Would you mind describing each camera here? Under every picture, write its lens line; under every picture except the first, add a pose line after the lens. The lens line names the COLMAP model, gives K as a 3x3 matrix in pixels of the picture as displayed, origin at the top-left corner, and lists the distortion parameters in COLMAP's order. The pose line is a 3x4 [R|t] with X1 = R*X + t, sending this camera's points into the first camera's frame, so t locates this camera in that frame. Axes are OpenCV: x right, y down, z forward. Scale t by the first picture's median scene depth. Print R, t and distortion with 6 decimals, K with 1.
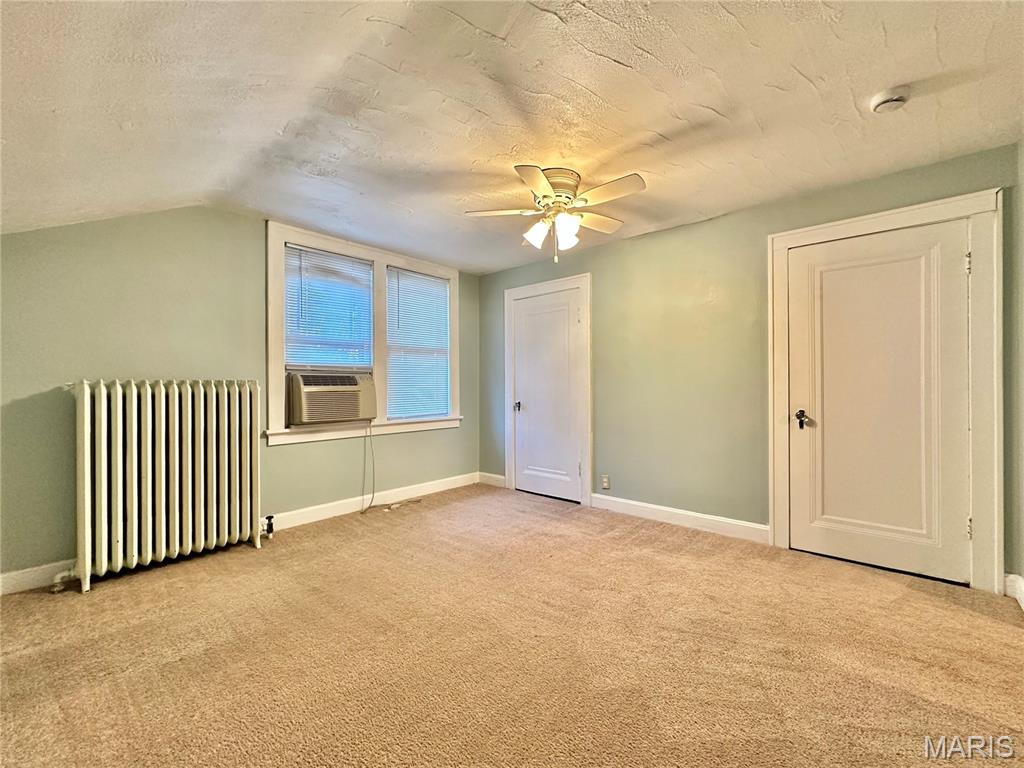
lens RADIAL K [[407.4, 0, 512.0], [0, 407.4, 384.0], [0, 0, 1]] dist [-0.001337, -0.000167]
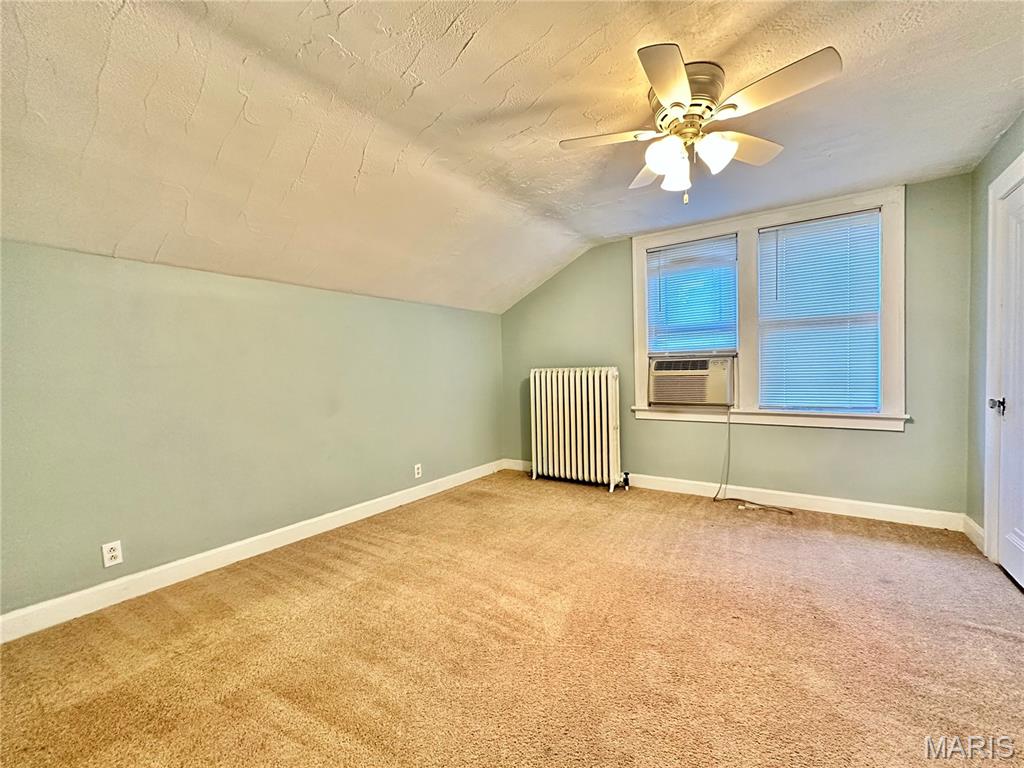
lens RADIAL K [[407.4, 0, 512.0], [0, 407.4, 384.0], [0, 0, 1]] dist [-0.001337, -0.000167]
pose [[0.171704, 0.031773, -0.984636, 0.519549], [0.021743, 0.999114, 0.036032, -0.007749], [0.984909, -0.027596, 0.170861, 0.376502]]
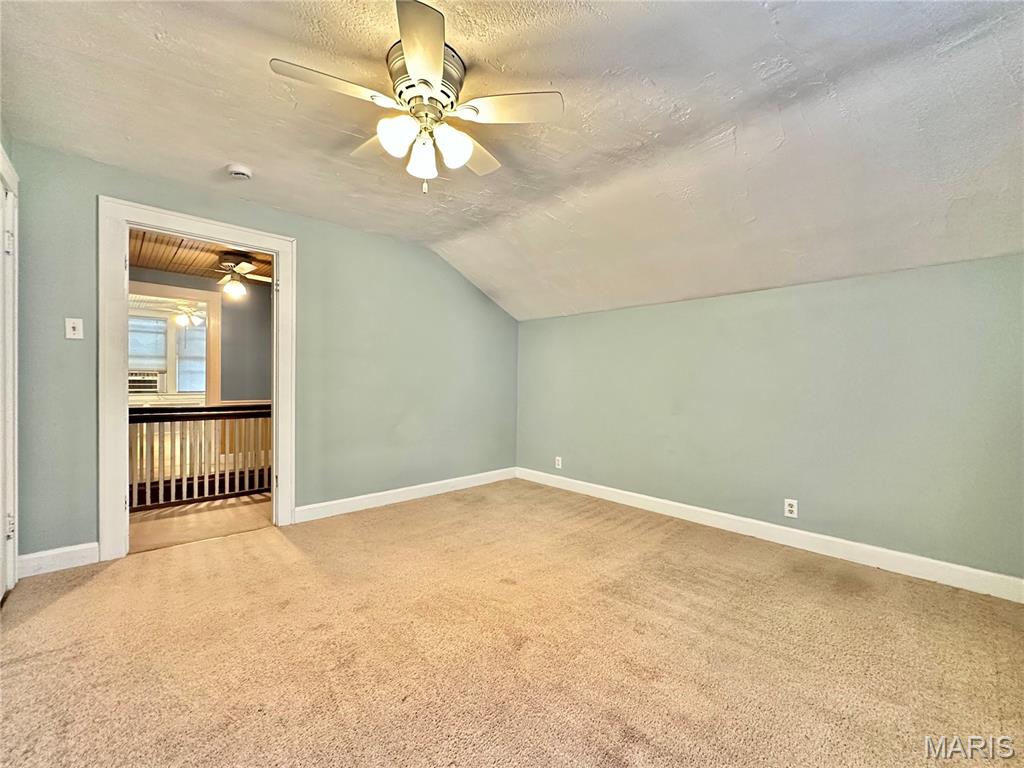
lens RADIAL K [[407.4, 0, 512.0], [0, 407.4, 384.0], [0, 0, 1]] dist [-0.001337, -0.000167]
pose [[-0.999699, -0.013622, -0.020418, 0.002057], [-0.013791, 0.999872, 0.008138, 0.008826], [0.020305, 0.008417, -0.999758, 1.100325]]
